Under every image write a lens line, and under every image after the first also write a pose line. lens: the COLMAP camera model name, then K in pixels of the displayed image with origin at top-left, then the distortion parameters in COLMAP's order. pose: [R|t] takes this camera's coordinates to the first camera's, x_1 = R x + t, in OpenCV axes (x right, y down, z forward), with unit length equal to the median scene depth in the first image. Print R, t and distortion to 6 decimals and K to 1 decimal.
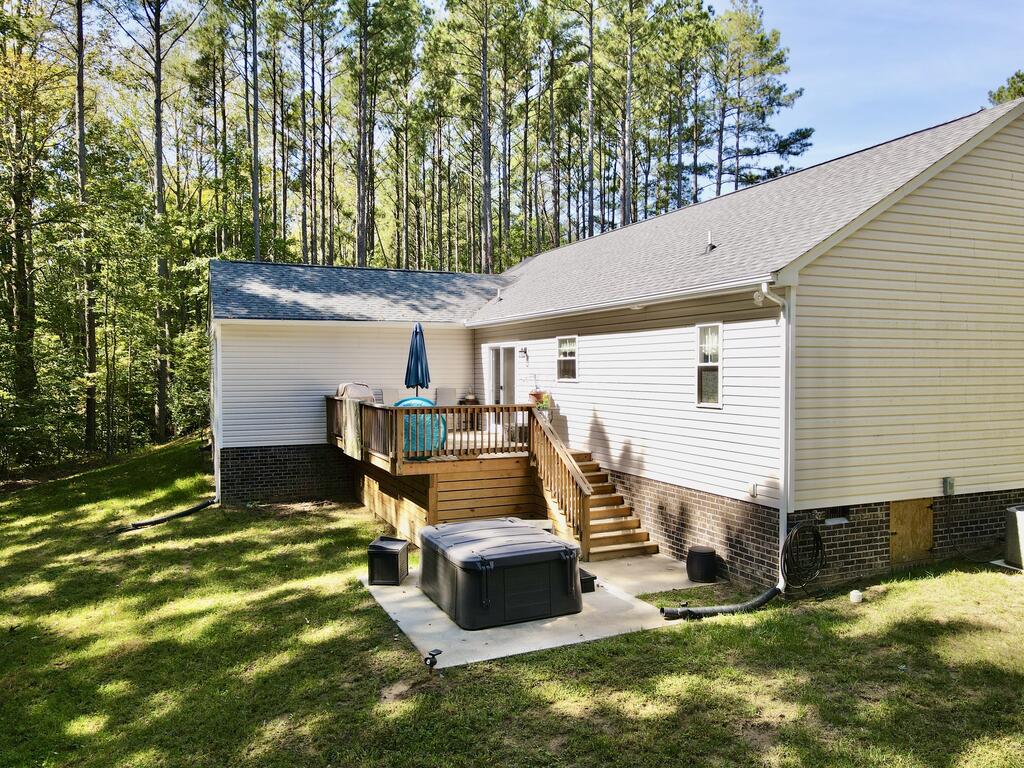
lens RADIAL K [[732.9, 0, 512.0], [0, 732.9, 384.0], [0, 0, 1]] dist [0.007392, 0.005961]
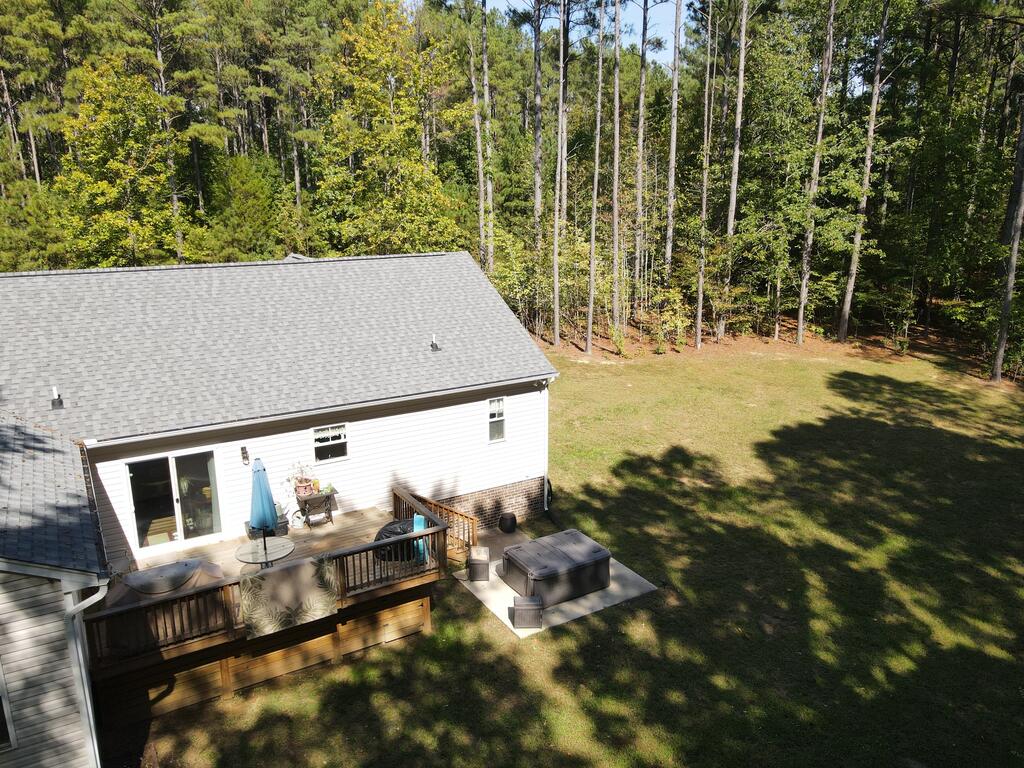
lens RADIAL K [[732.9, 0, 512.0], [0, 732.9, 384.0], [0, 0, 1]] dist [0.007392, 0.005961]
pose [[-0.125994, -0.255524, 0.958558, -1.353958], [0.016818, 0.965569, 0.259603, -0.546664], [-0.991888, 0.048830, -0.117358, 1.131714]]
